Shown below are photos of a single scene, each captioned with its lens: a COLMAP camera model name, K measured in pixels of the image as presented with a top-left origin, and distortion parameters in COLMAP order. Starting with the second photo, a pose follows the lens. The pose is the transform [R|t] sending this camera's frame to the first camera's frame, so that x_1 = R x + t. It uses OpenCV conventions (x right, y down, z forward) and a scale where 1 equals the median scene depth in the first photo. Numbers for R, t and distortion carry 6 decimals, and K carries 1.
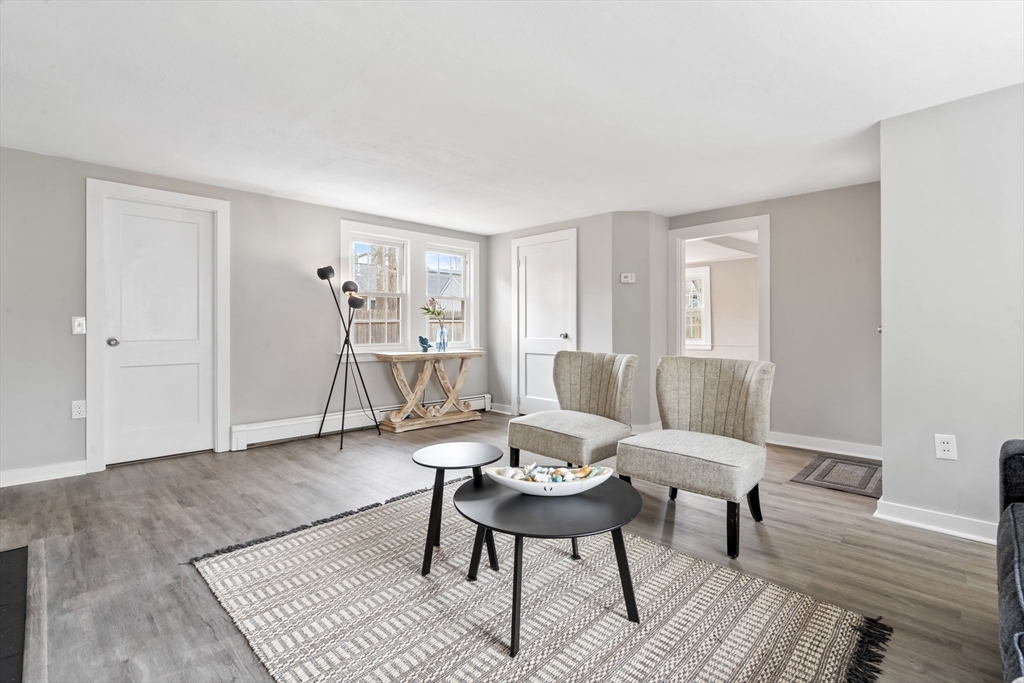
lens RADIAL K [[469.2, 0, 510.6], [0, 469.2, 324.3], [0, 0, 1]] dist [-0.014944, 0.000104]
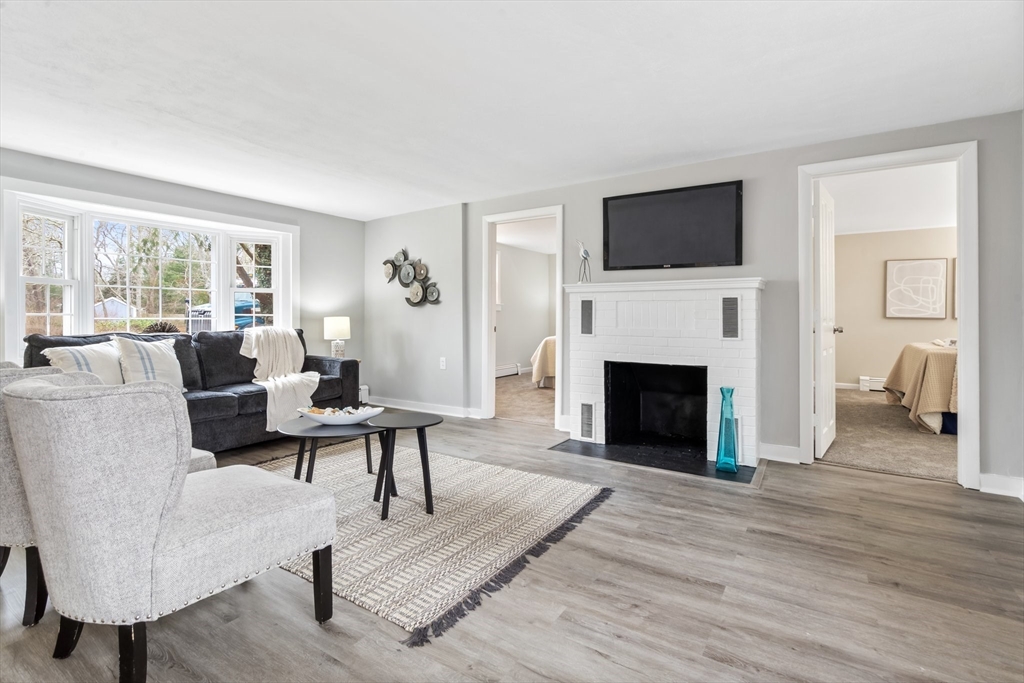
lens RADIAL K [[478.5, 0, 514.8], [0, 478.5, 311.3], [0, 0, 1]] dist [-0.001225, 0.000300]
pose [[-0.979112, -0.001374, -0.203317, -0.095433], [0.002661, 0.999805, -0.019572, 0.012750], [0.203304, -0.019705, -0.978917, 1.662002]]
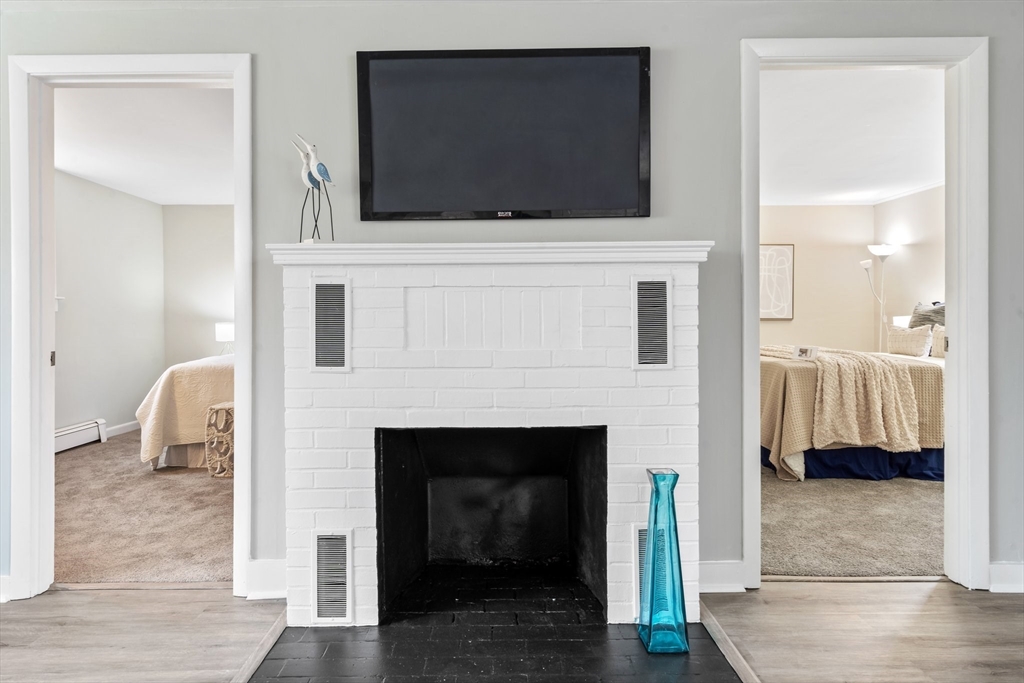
lens RADIAL K [[657.7, 0, 501.1], [0, 657.7, 324.0], [0, 0, 1]] dist [0.004434, 0.001122]
pose [[-0.708909, 0.014820, -0.705144, -0.174365], [0.016780, 0.999851, 0.004145, 0.001614], [0.705100, -0.008894, -0.709052, 1.049151]]
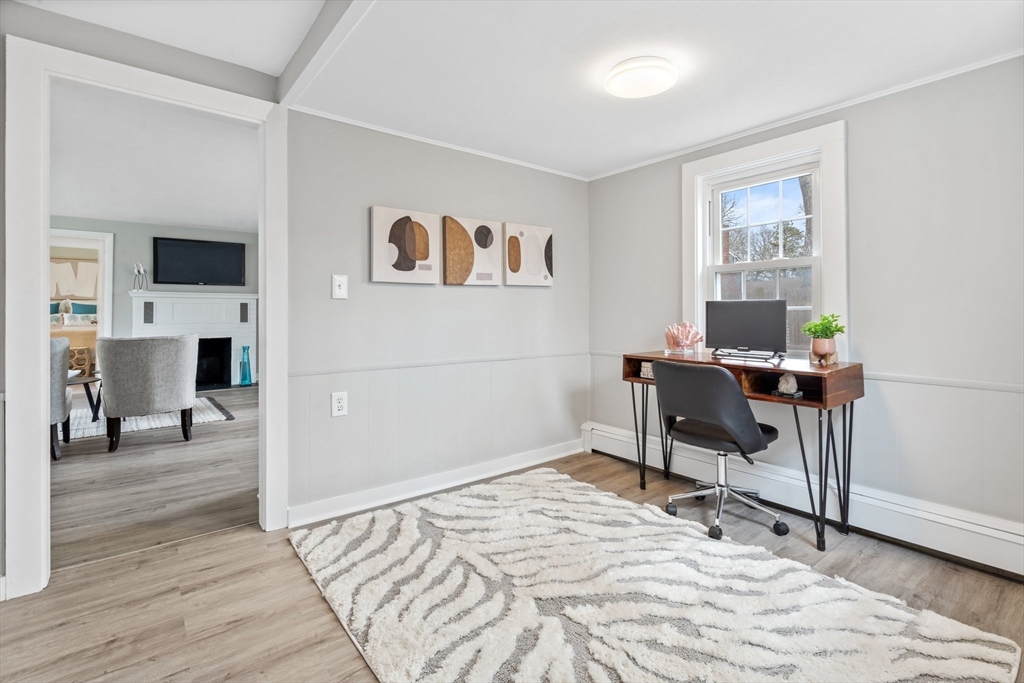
lens RADIAL K [[478.5, 0, 514.8], [0, 478.5, 311.3], [0, 0, 1]] dist [-0.001225, 0.000300]
pose [[-0.106306, 0.002743, -0.994330, 1.390473], [0.007951, 0.999967, 0.001908, 0.006190], [0.994302, -0.007703, -0.106324, 2.228974]]
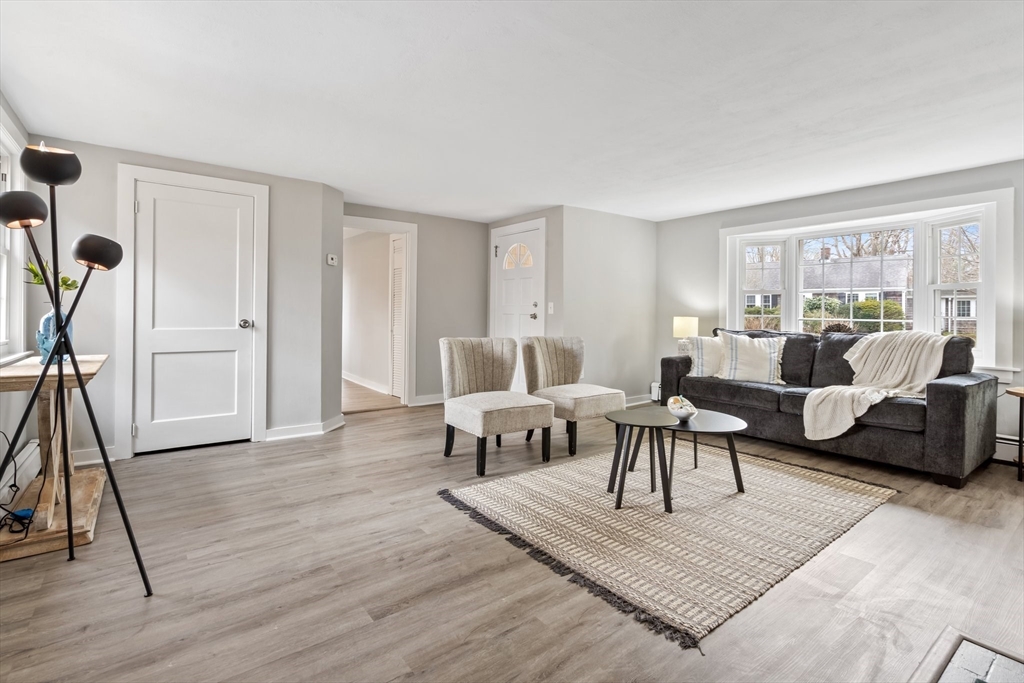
lens RADIAL K [[488.9, 0, 514.0], [0, 488.9, 291.6], [0, 0, 1]] dist [0.000783, 0.000157]
pose [[0.137010, 0.047155, 0.989447, -1.075389], [-0.017001, 0.998831, -0.045248, 0.001944], [-0.990424, -0.010622, 0.137651, 0.842311]]
